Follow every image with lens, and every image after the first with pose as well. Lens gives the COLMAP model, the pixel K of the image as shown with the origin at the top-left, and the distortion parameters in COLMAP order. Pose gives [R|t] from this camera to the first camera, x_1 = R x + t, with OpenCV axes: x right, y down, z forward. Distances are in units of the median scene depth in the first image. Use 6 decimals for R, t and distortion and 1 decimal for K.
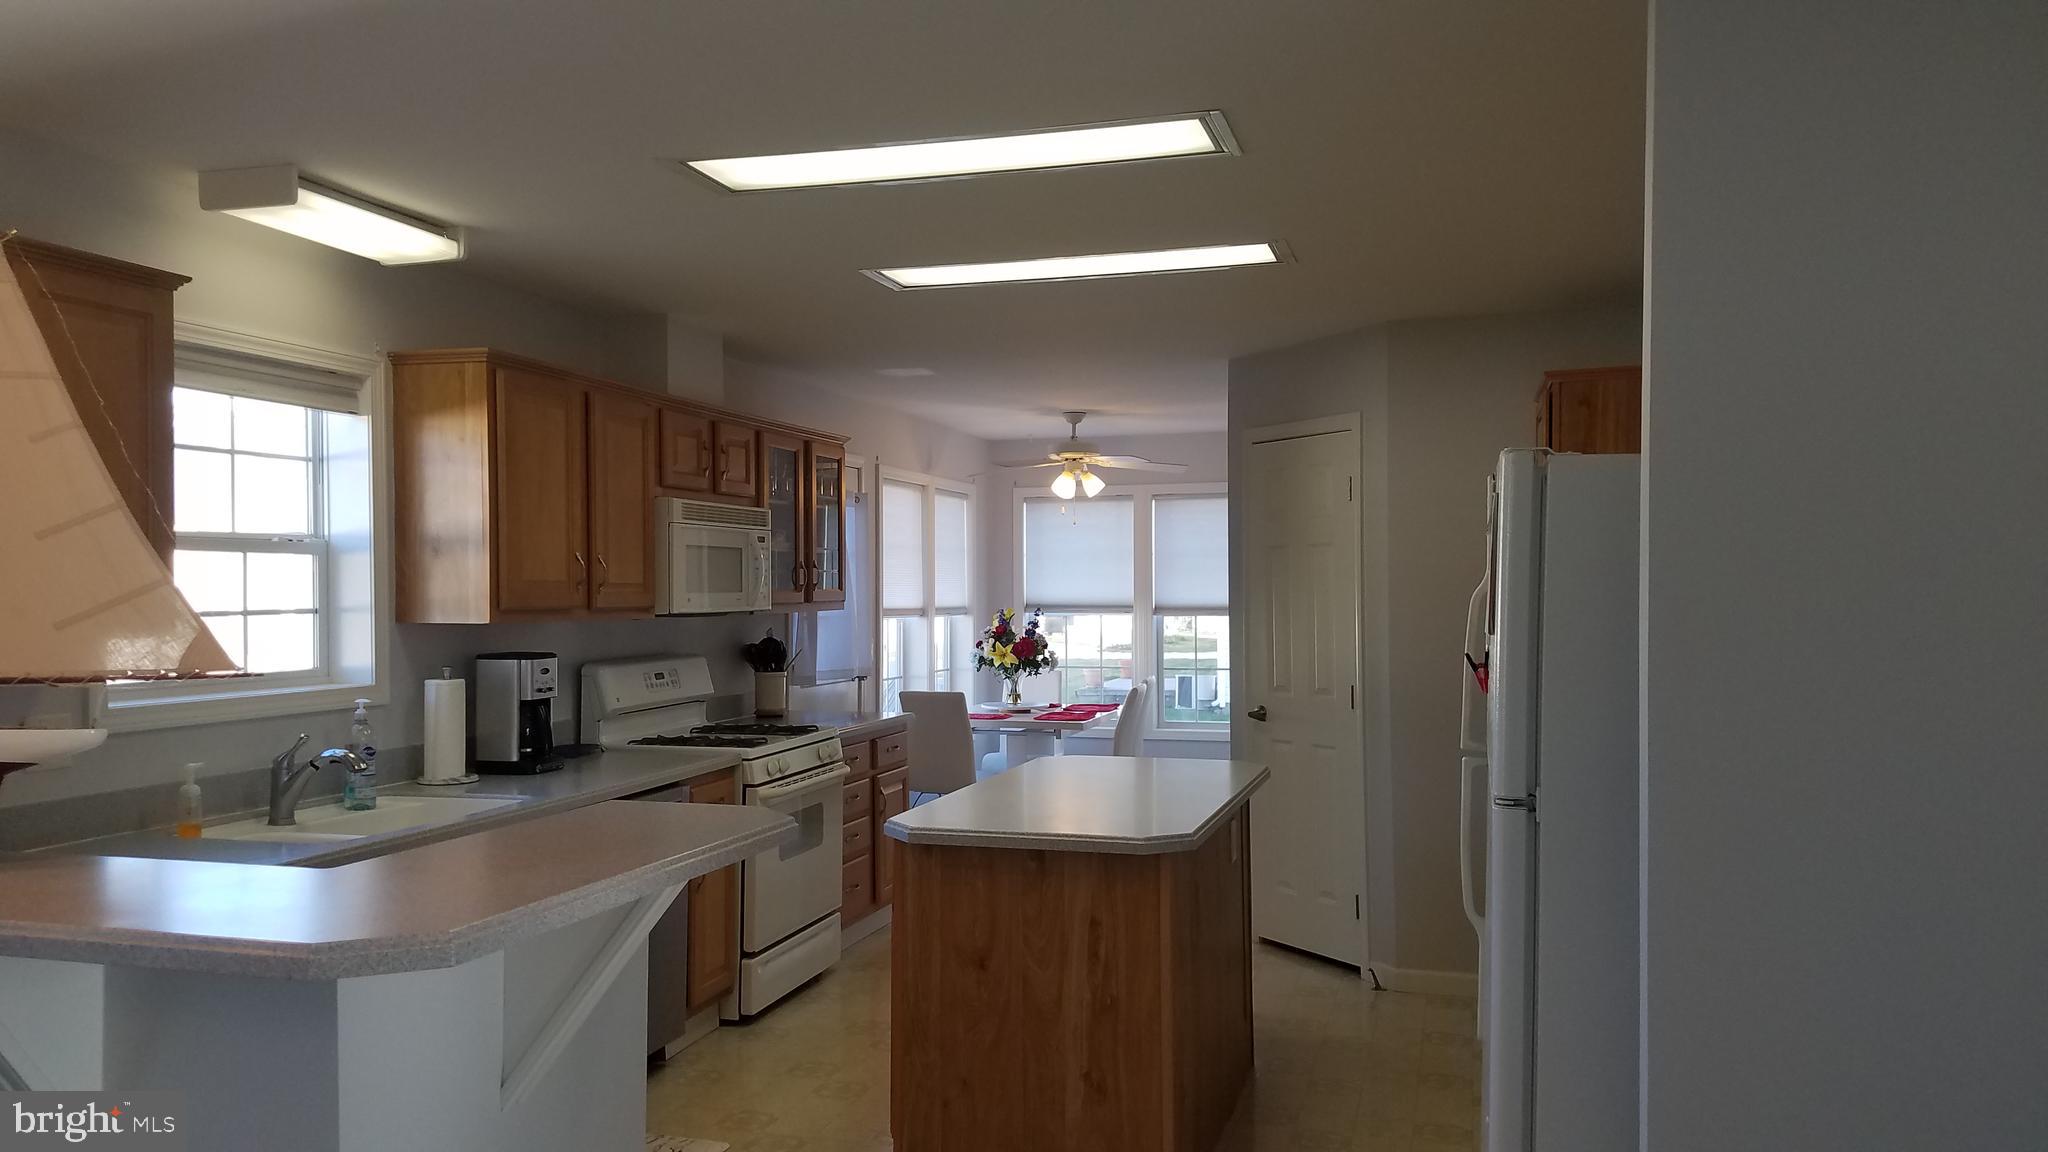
lens RADIAL K [[1536.0, 0, 1015.5], [0, 1536.0, 606.7], [0, 0, 1]] dist [0.285269, -0.546847]
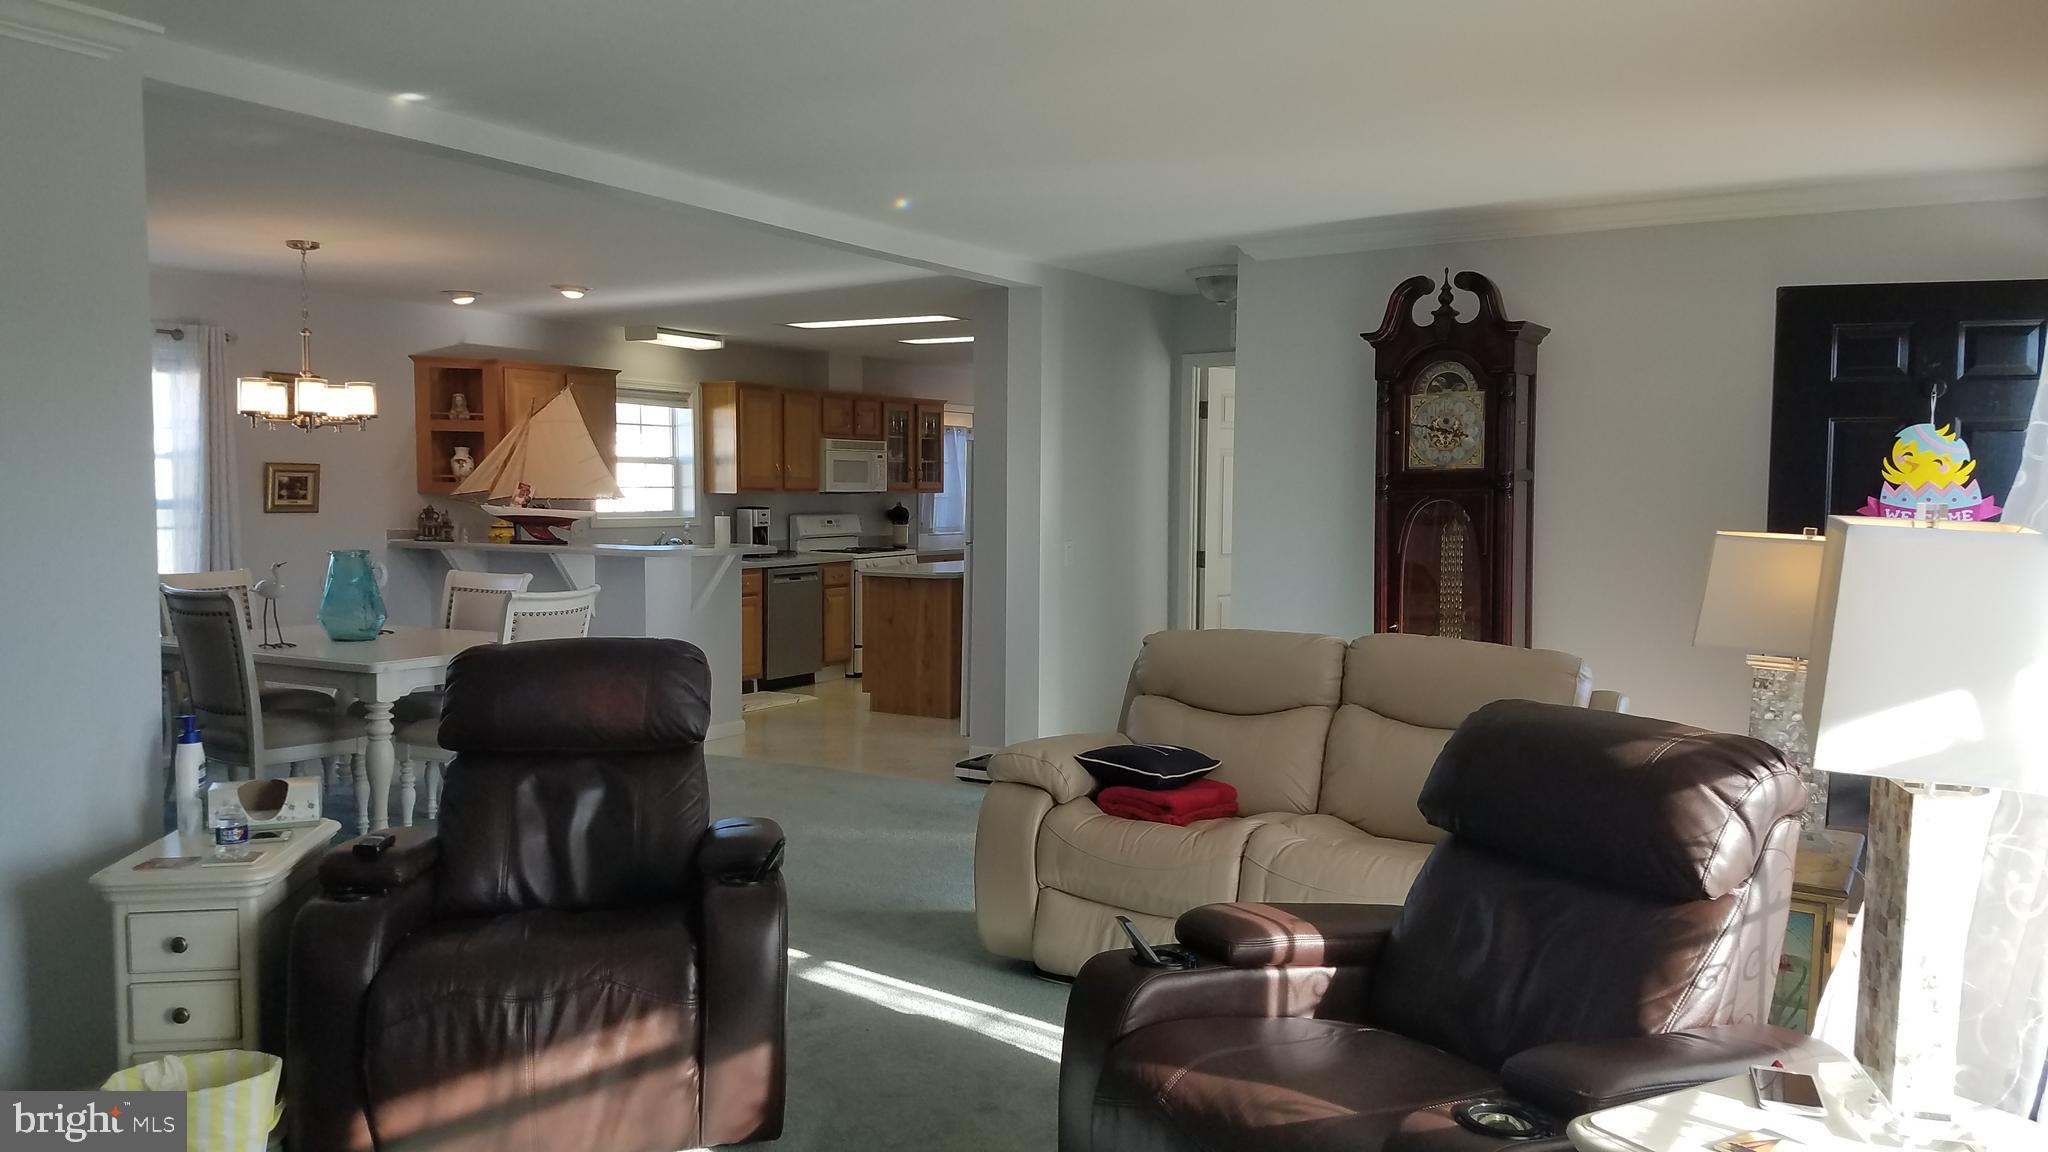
lens RADIAL K [[1555.7, 0, 1016.2], [0, 1555.7, 590.1], [0, 0, 1]] dist [0.345743, -0.814893]
pose [[0.968012, 0.029616, -0.249148, 0.592659], [-0.015275, 0.998124, 0.059295, 0.007640], [0.250437, -0.053593, 0.966649, -1.071409]]
